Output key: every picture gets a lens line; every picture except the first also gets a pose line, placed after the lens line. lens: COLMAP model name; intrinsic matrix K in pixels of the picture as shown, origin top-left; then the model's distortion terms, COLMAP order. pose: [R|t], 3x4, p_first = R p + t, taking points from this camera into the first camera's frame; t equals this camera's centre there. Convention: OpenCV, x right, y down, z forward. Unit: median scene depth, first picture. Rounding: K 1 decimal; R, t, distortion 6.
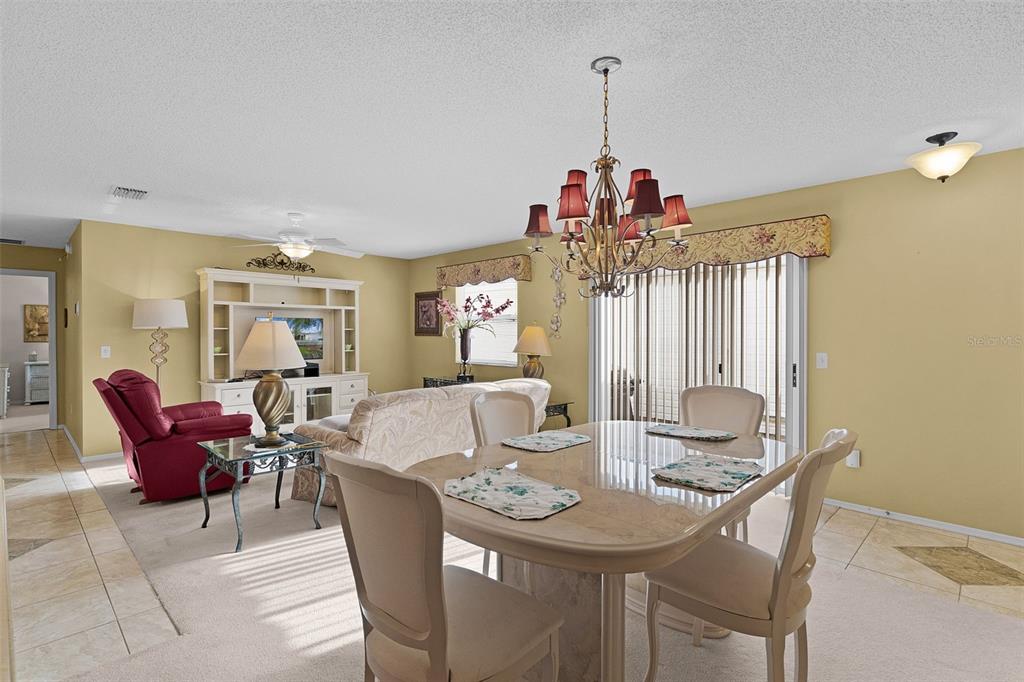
lens RADIAL K [[491.7, 0, 502.8], [0, 491.7, 336.8], [0, 0, 1]] dist [0.000964, -0.000321]
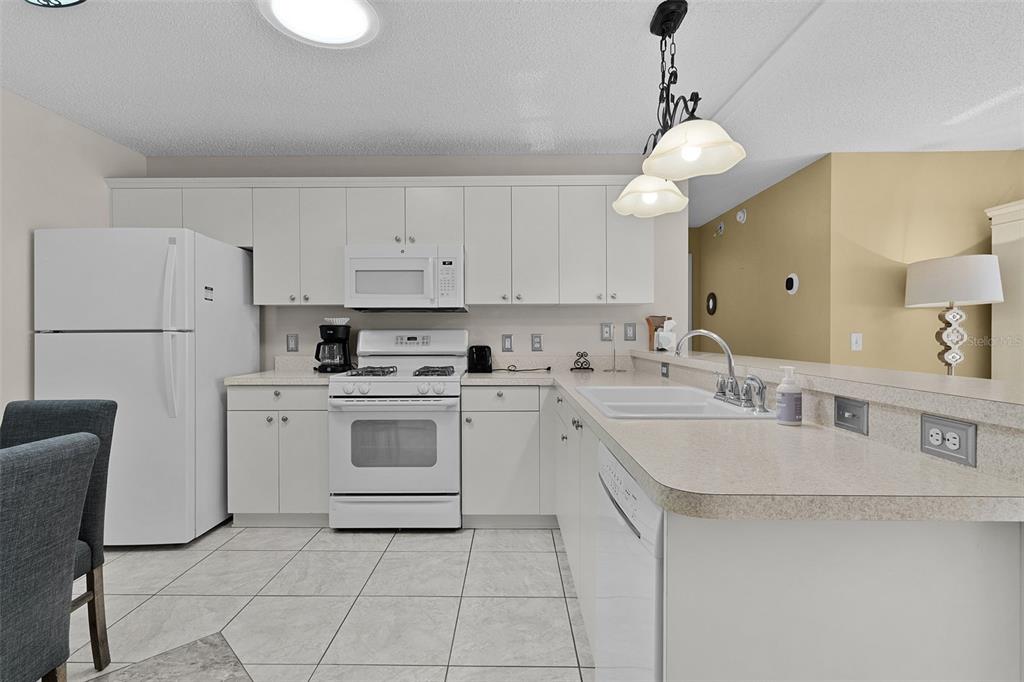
lens RADIAL K [[491.7, 0, 502.8], [0, 491.7, 336.8], [0, 0, 1]] dist [0.000964, -0.000321]
pose [[0.692964, 0.007345, -0.720935, -0.536917], [-0.005118, 0.999973, 0.005268, 0.018470], [0.720954, 0.000040, 0.692983, 0.138306]]
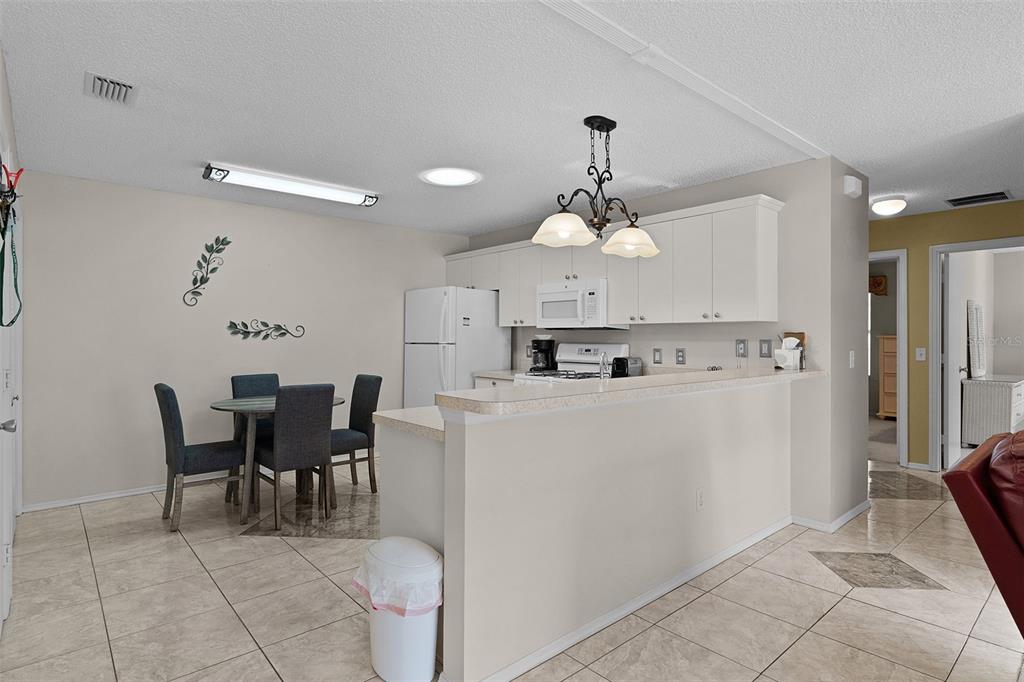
lens RADIAL K [[536.4, 0, 506.3], [0, 536.4, 337.5], [0, 0, 1]] dist [0.001032, 0.000563]
pose [[-0.071686, 0.001668, -0.997426, -0.212763], [-0.010144, 0.999946, 0.002402, 0.004239], [0.997376, 0.010290, -0.071665, 0.385343]]
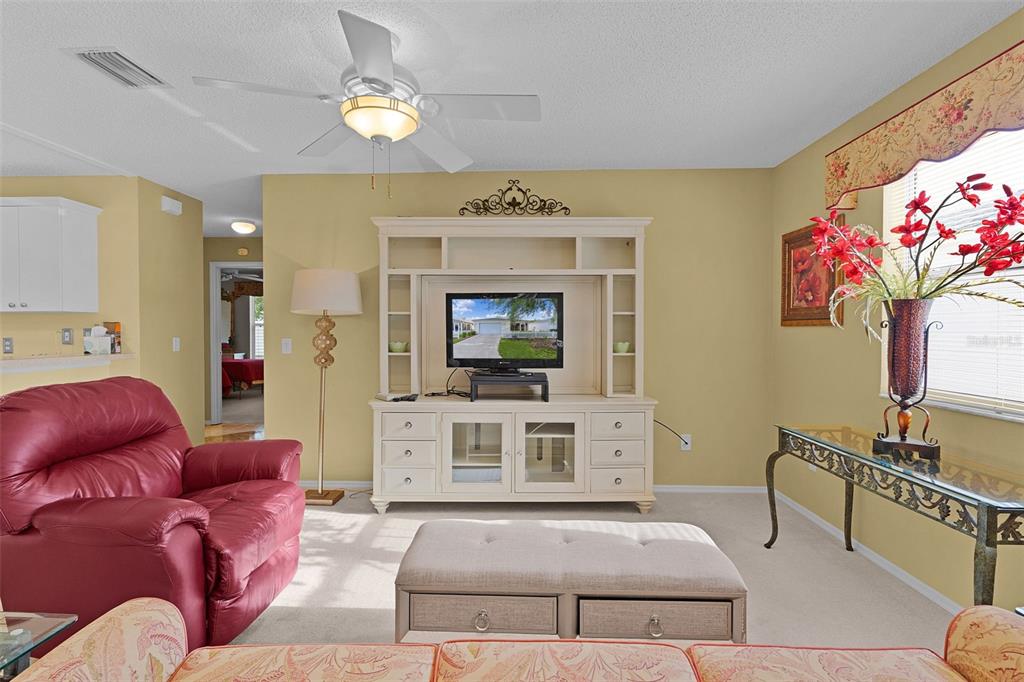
lens RADIAL K [[491.7, 0, 502.8], [0, 491.7, 336.8], [0, 0, 1]] dist [0.000964, -0.000321]
pose [[0.680263, 0.008577, -0.732918, -0.020049], [-0.006825, 0.999962, 0.005368, 0.008725], [0.732936, 0.001350, 0.680296, 0.596606]]
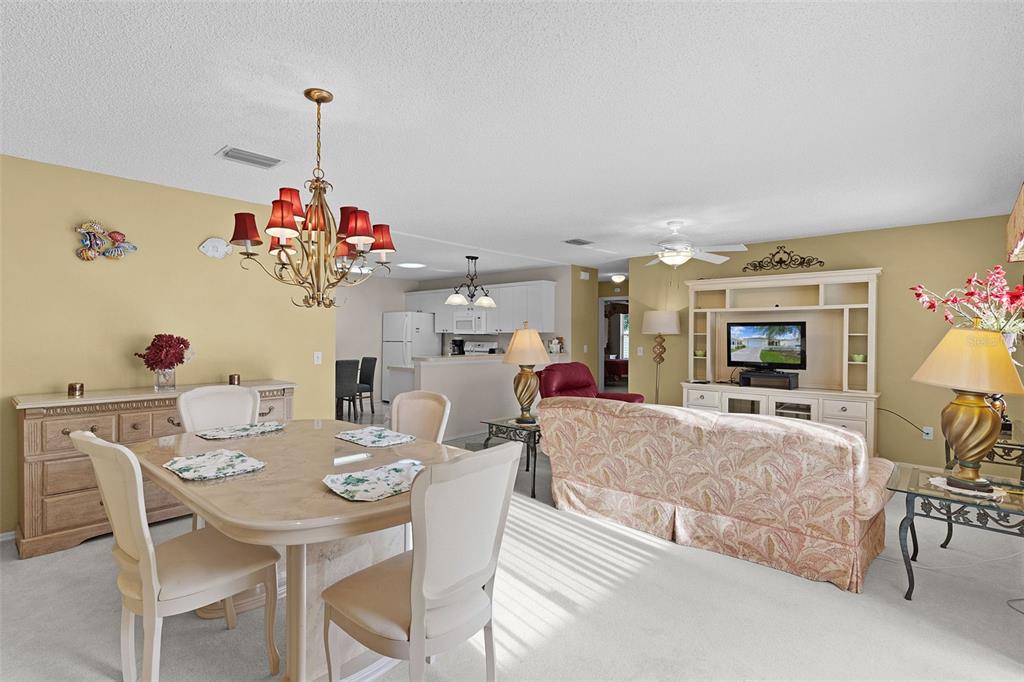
lens RADIAL K [[487.2, 0, 513.1], [0, 487.2, 345.6], [0, 0, 1]] dist [0.002803, 0.000344]
pose [[0.060258, 0.021784, -0.997945, 0.435121], [-0.014472, 0.999676, 0.020948, -0.006534], [0.998078, 0.013180, 0.060554, 0.461220]]
